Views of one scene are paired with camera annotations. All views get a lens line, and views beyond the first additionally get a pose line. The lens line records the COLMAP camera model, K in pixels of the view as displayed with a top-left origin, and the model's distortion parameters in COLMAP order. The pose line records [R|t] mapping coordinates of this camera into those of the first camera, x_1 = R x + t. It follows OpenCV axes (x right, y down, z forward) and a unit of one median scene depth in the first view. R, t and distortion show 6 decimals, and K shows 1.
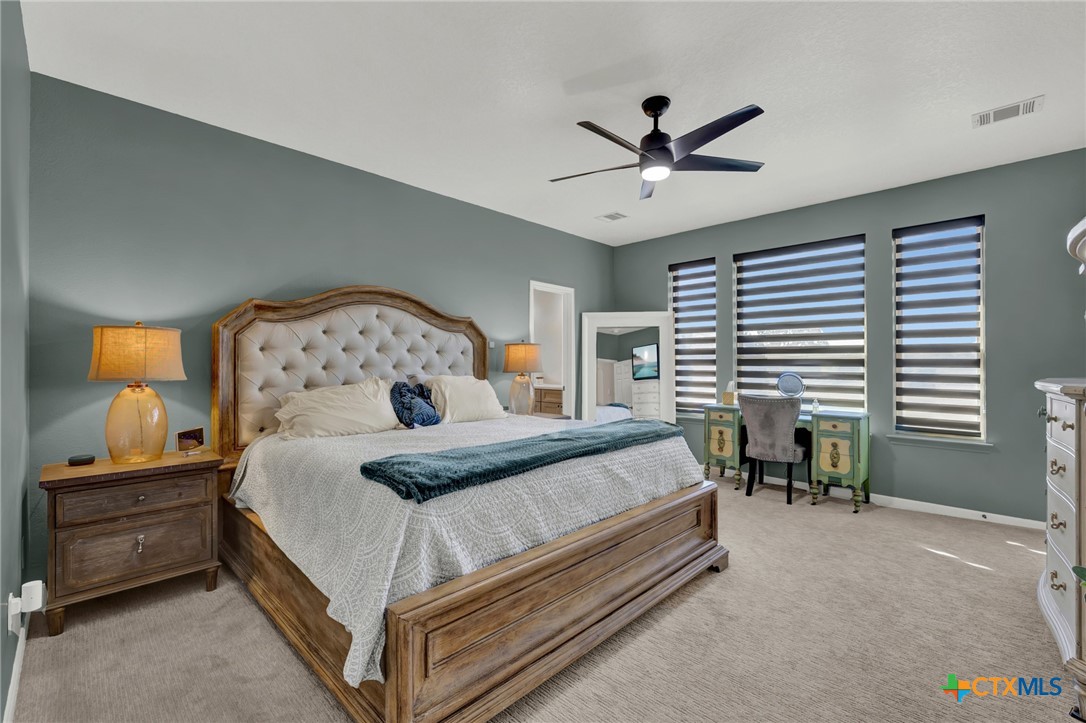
lens RADIAL K [[468.8, 0, 540.4], [0, 468.8, 364.7], [0, 0, 1]] dist [-0.000513, 0.000284]
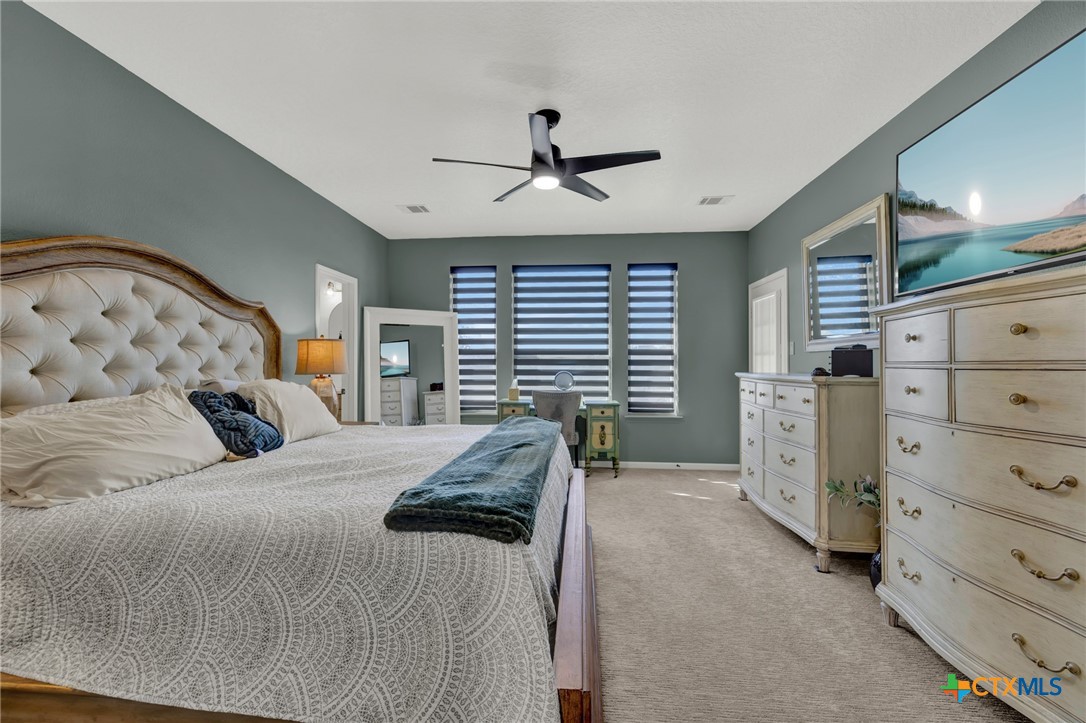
lens RADIAL K [[452.4, 0, 543.0], [0, 452.4, 361.5], [0, 0, 1]] dist [-0.001289, 0.000066]
pose [[0.769733, 0.001061, 0.638365, -0.280767], [0.002257, 0.999988, -0.004384, -0.001563], [-0.638361, 0.004815, 0.769722, 0.156439]]
